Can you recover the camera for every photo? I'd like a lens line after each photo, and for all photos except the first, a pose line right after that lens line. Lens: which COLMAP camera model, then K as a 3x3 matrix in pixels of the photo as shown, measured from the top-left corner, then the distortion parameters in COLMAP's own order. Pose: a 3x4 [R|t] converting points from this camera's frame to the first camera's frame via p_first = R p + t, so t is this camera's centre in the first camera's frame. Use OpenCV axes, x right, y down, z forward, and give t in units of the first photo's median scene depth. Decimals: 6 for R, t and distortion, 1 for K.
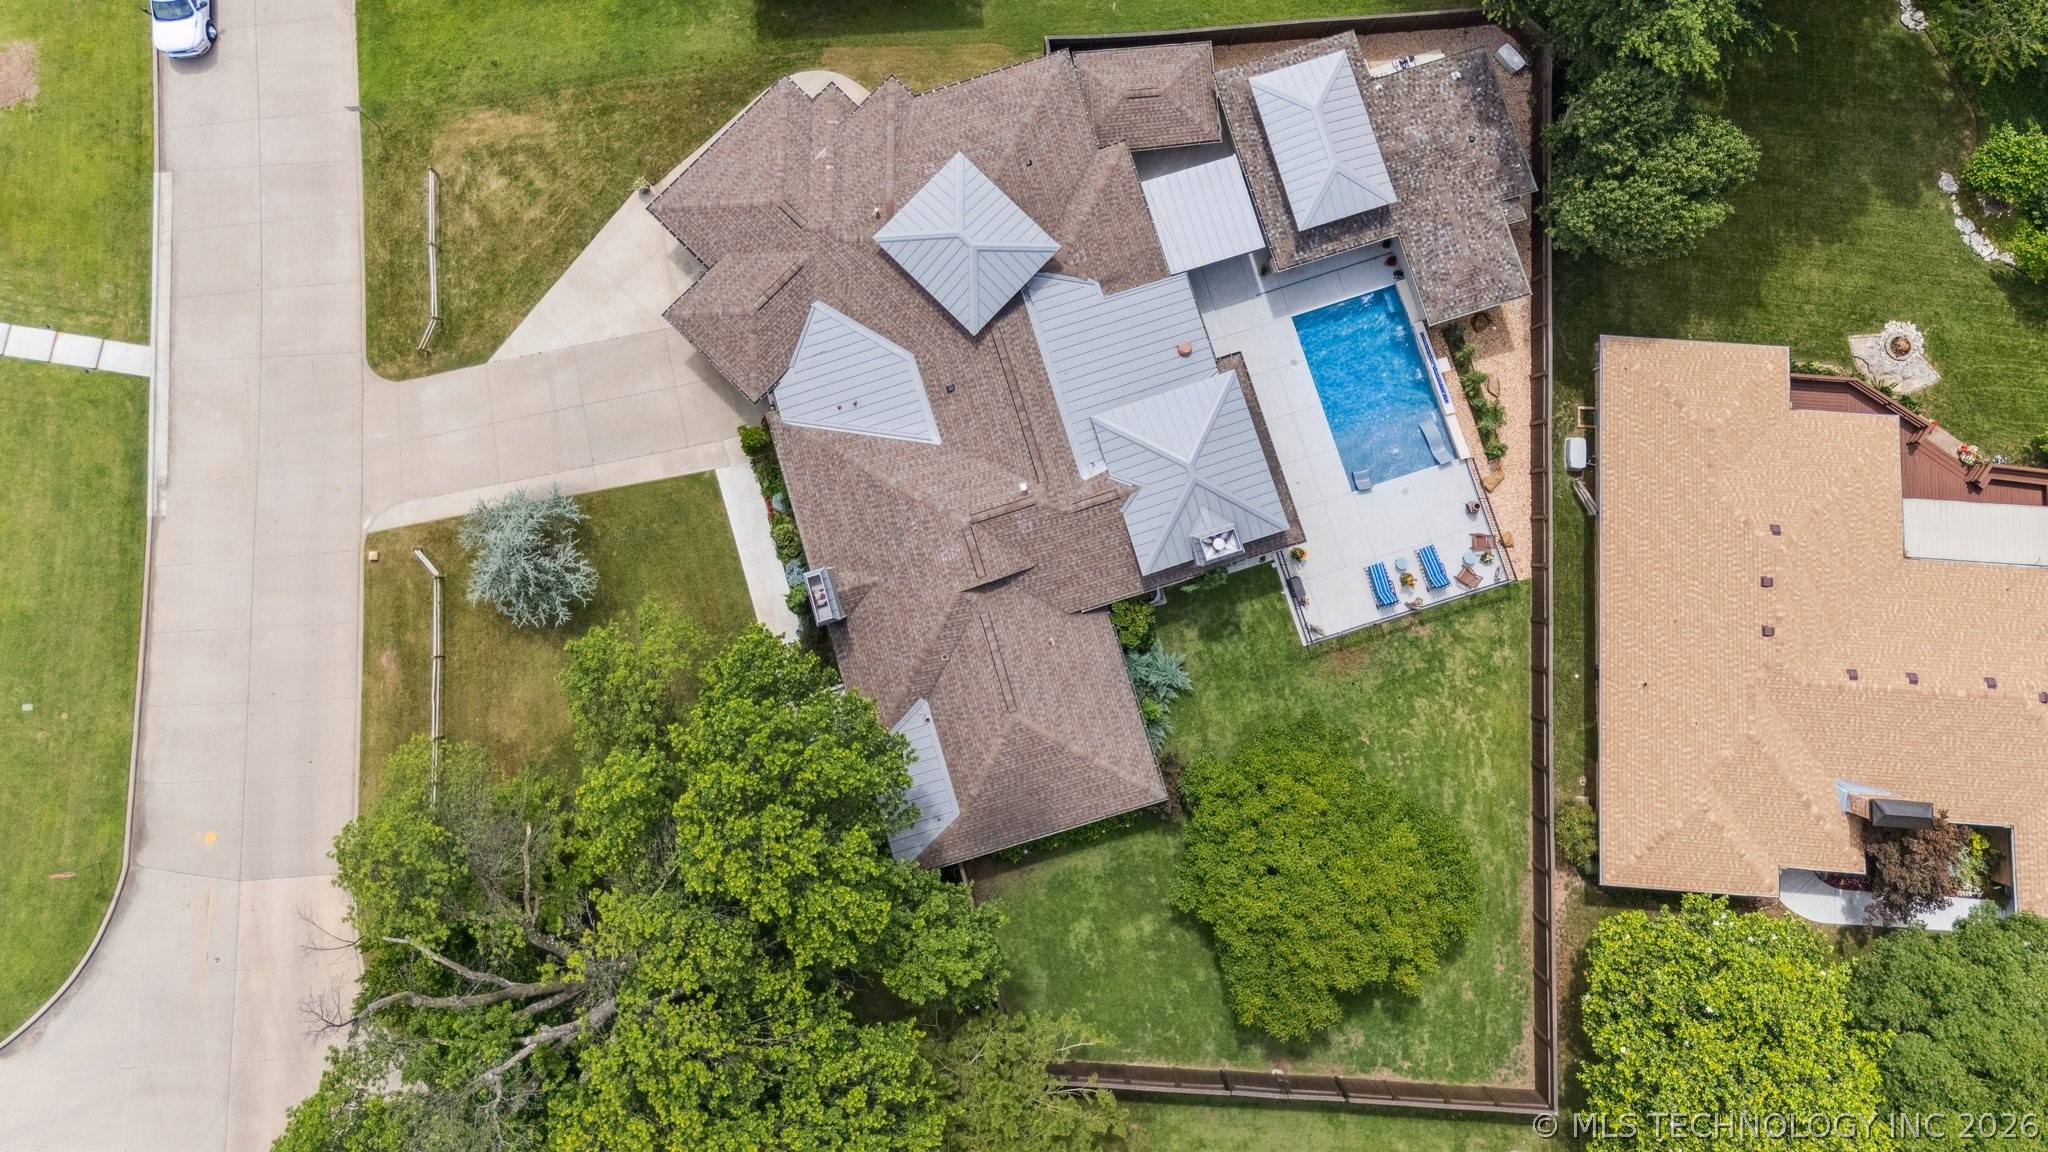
lens RADIAL K [[1445.3, 0, 1016.1], [0, 1445.3, 530.7], [0, 0, 1]] dist [0.087368, -0.081602]
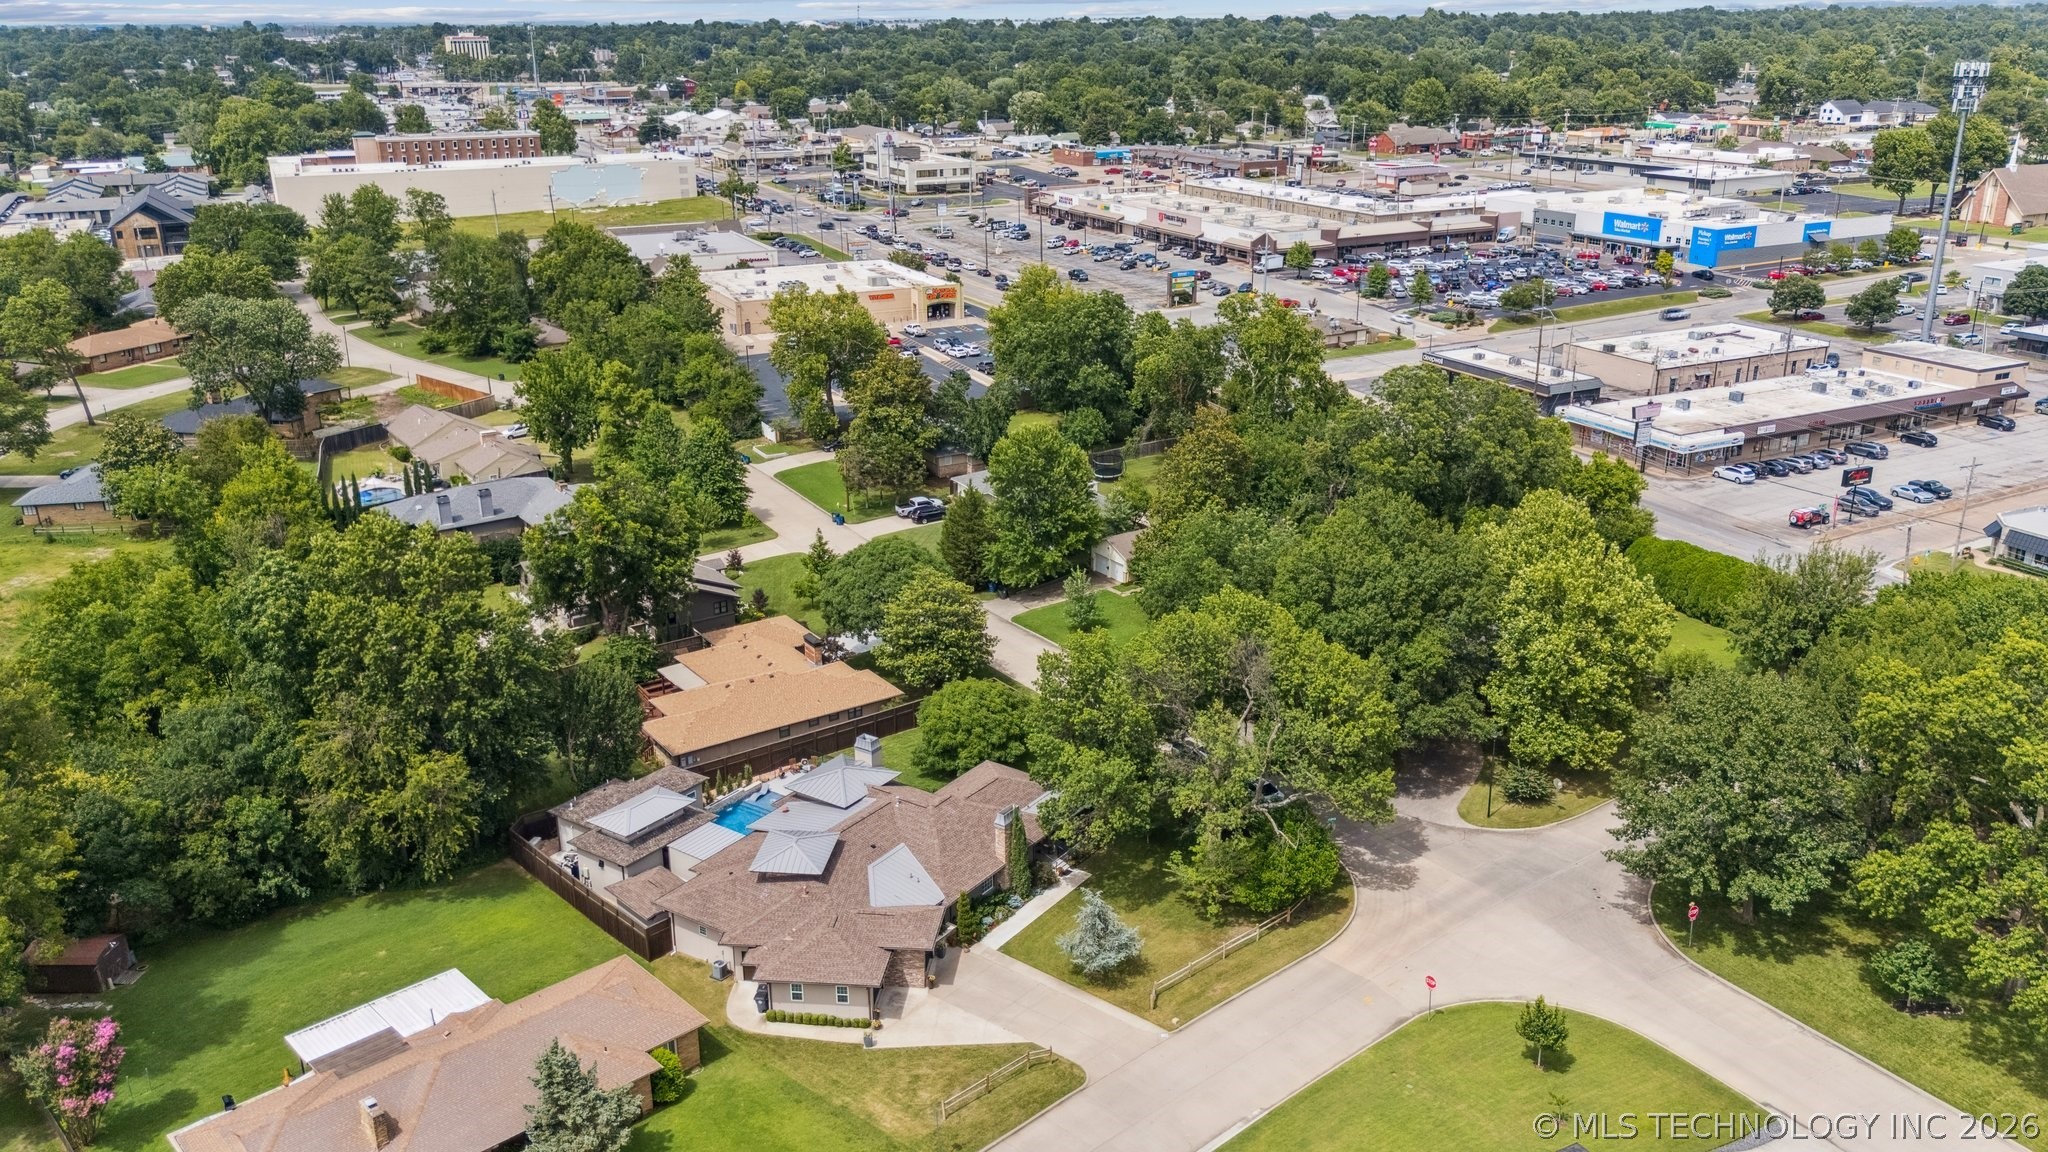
lens RADIAL K [[1501.6, 0, 1033.1], [0, 1501.6, 573.2], [0, 0, 1]] dist [0.083871, -0.102066]
pose [[-0.622242, -0.265162, 0.736549, -1.347328], [0.776556, -0.090243, 0.623552, -1.008929], [-0.098873, 0.959972, 0.262066, 0.157709]]
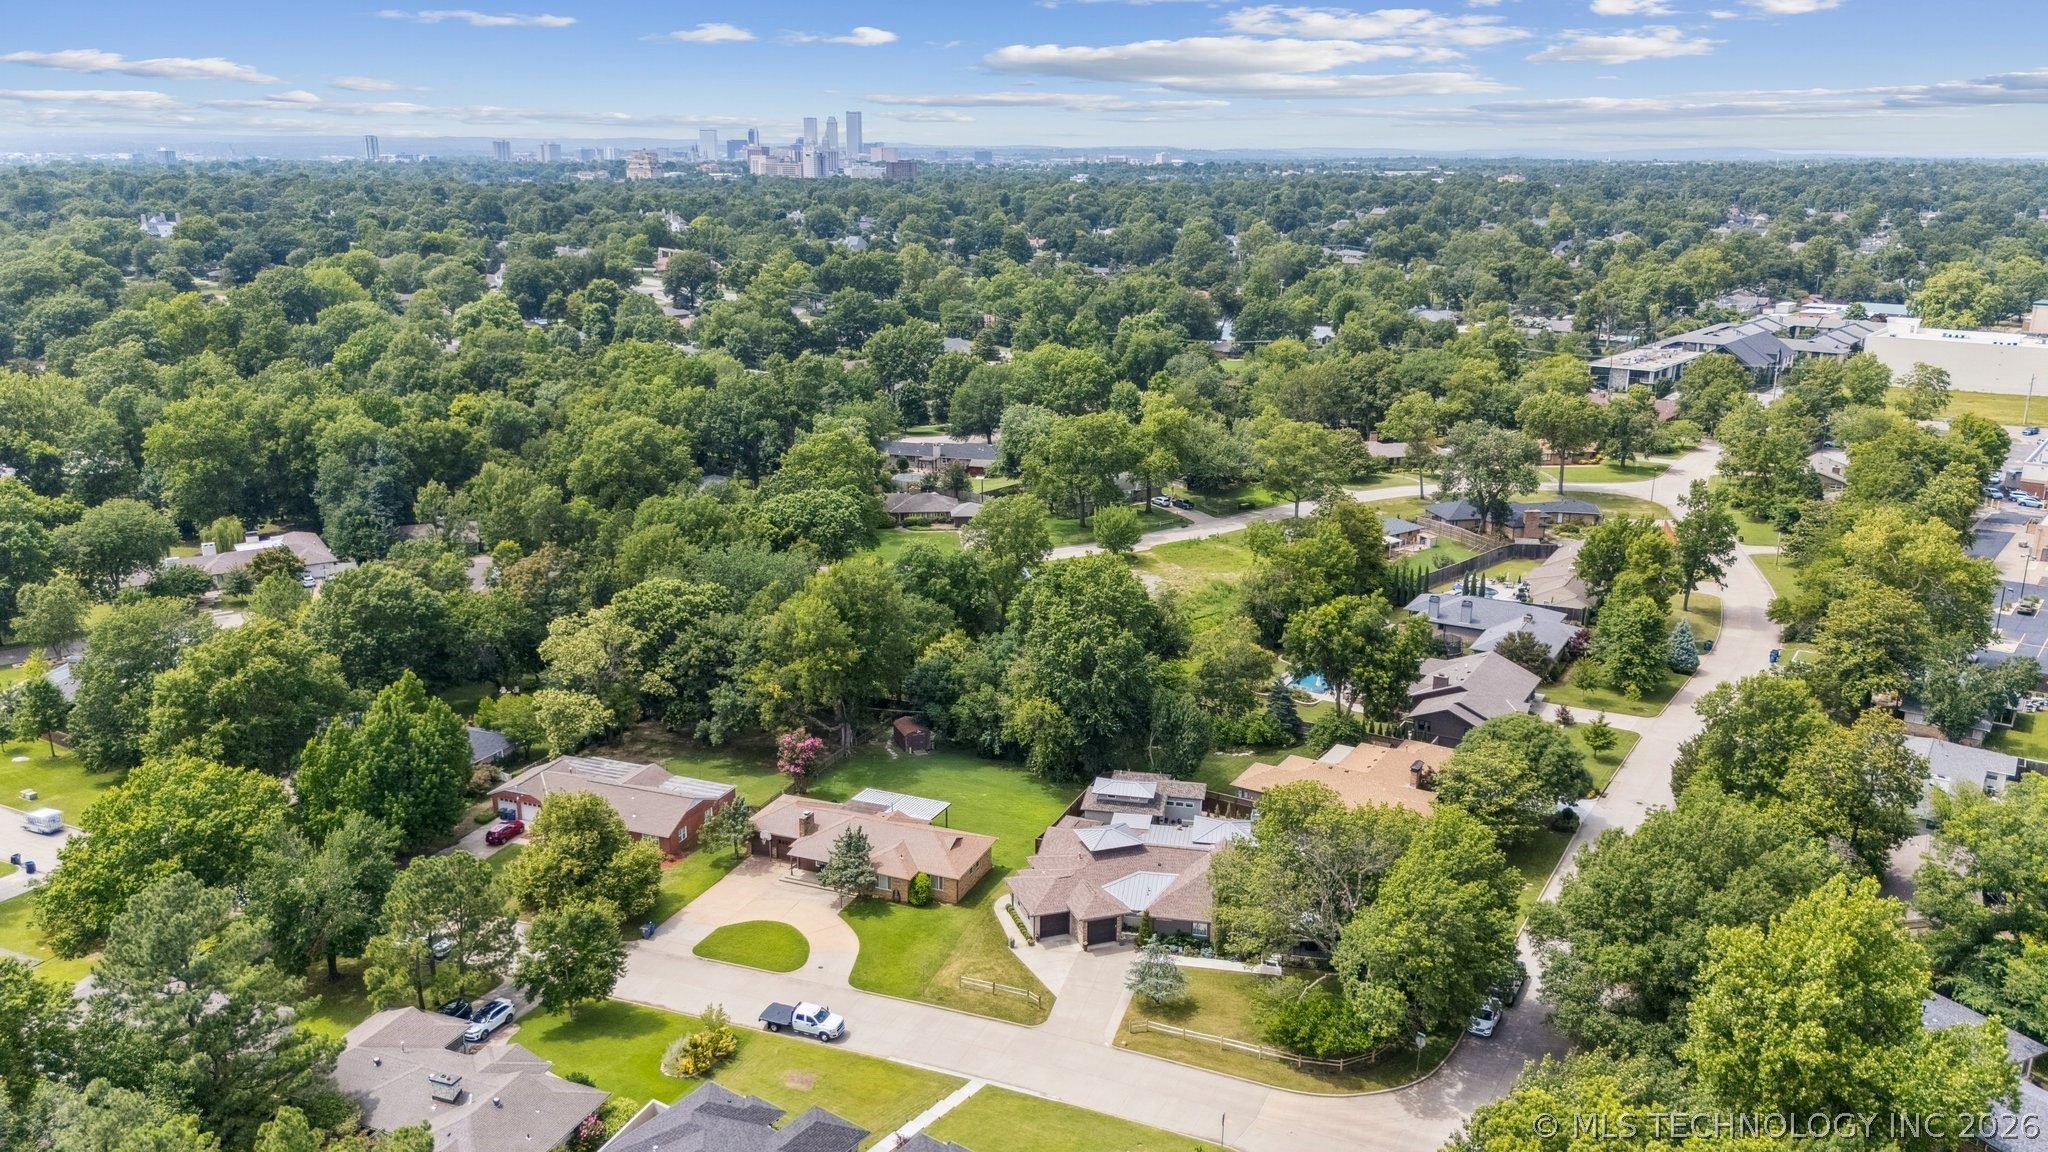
lens RADIAL K [[1501.6, 0, 1033.1], [0, 1501.6, 573.2], [0, 0, 1]] dist [0.083871, -0.102066]
pose [[0.445695, -0.248167, 0.860098, -2.060508], [0.887452, 0.248508, -0.388167, 0.531780], [-0.117411, 0.936300, 0.330995, -0.261537]]
